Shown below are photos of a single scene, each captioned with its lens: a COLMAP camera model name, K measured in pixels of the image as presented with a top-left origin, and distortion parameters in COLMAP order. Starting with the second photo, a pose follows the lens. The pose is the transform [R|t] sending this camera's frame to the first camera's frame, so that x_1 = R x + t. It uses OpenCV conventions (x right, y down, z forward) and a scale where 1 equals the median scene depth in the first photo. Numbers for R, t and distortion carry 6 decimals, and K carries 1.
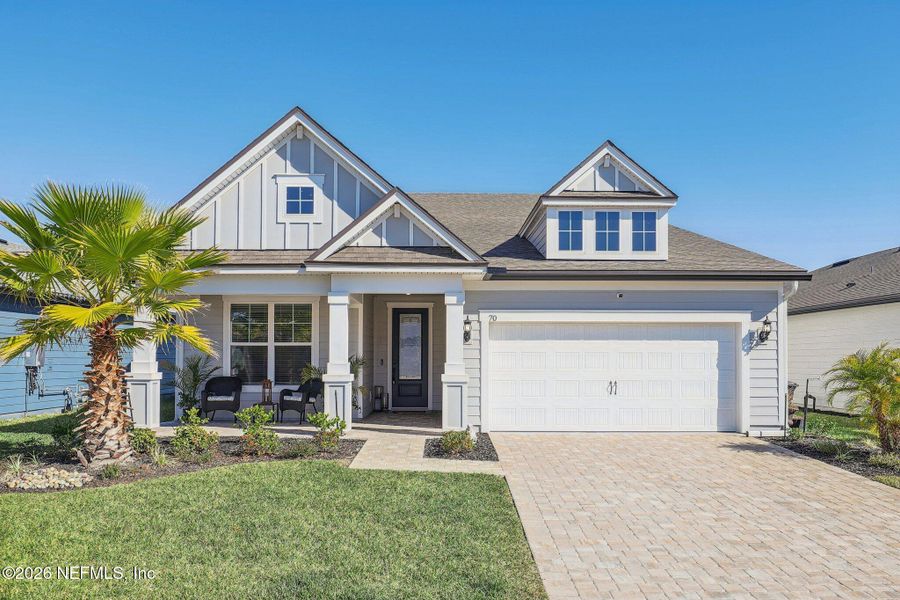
lens RADIAL K [[718.6, 0, 455.0], [0, 718.6, 345.3], [0, 0, 1]] dist [-0.005338, -0.002313]
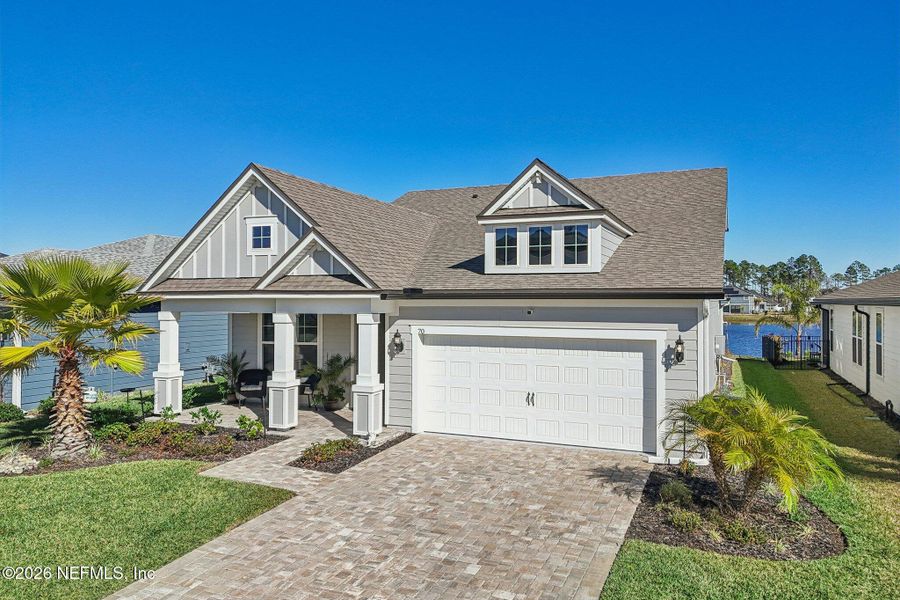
lens RADIAL K [[659.6, 0, 450.0], [0, 659.6, 300.0], [0, 0, 1]] dist [0.083615, -0.086057]
pose [[0.916659, -0.001122, -0.399668, 0.523370], [0.008324, 0.999833, 0.016284, -0.106941], [0.399583, -0.018254, 0.916515, 0.079463]]
